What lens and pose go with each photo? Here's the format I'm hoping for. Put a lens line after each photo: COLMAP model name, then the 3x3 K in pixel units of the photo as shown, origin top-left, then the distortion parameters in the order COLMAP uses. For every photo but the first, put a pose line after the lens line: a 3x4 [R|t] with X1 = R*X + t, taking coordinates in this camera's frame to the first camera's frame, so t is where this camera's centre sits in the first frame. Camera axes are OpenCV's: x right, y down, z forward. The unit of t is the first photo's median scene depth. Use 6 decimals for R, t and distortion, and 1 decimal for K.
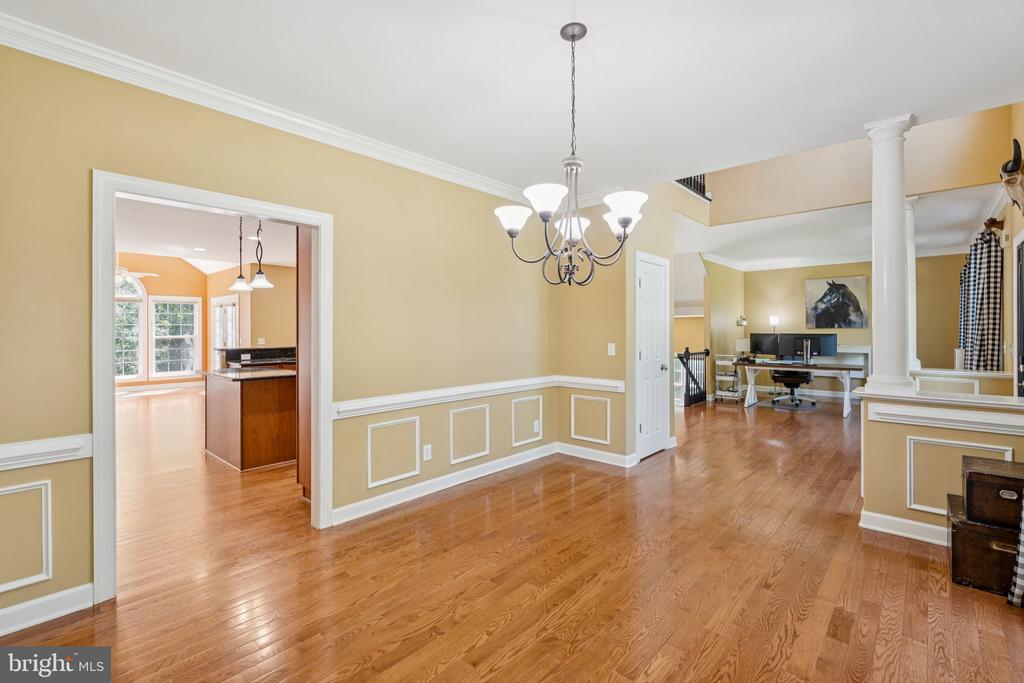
lens RADIAL K [[454.3, 0, 513.1], [0, 454.3, 335.1], [0, 0, 1]] dist [-0.001070, -0.001107]
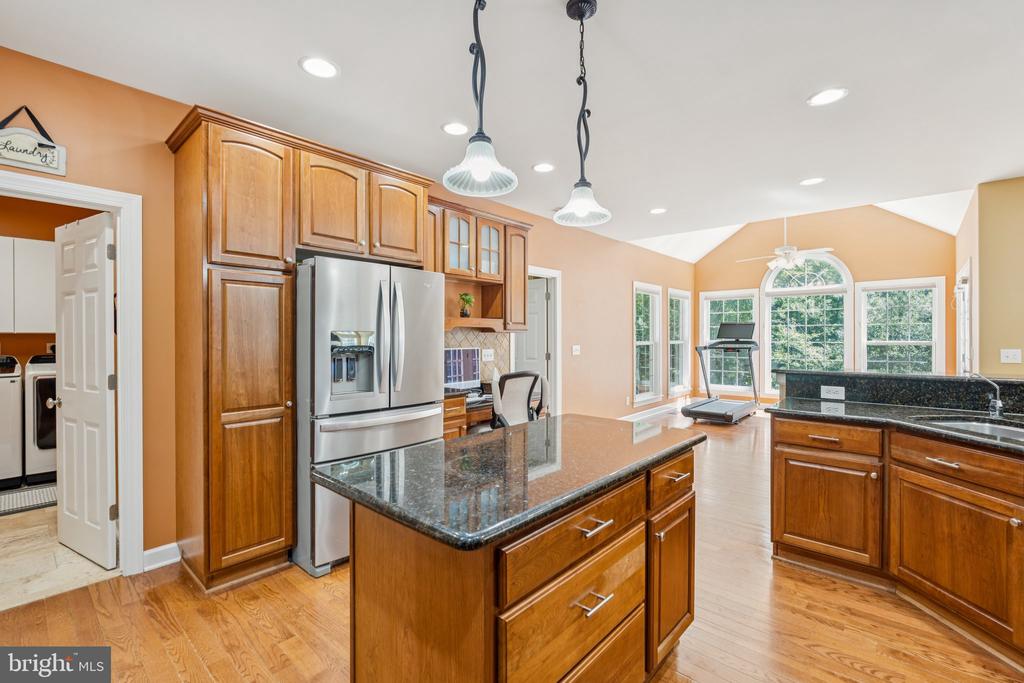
lens RADIAL K [[454.3, 0, 512.0], [0, 454.3, 339.1], [0, 0, 1]] dist [-0.001070, -0.001107]
pose [[0.009494, 0.006117, -0.999936, -0.164680], [-0.005195, 0.999968, 0.006068, -0.003553], [0.999941, 0.005137, 0.009526, 0.691920]]
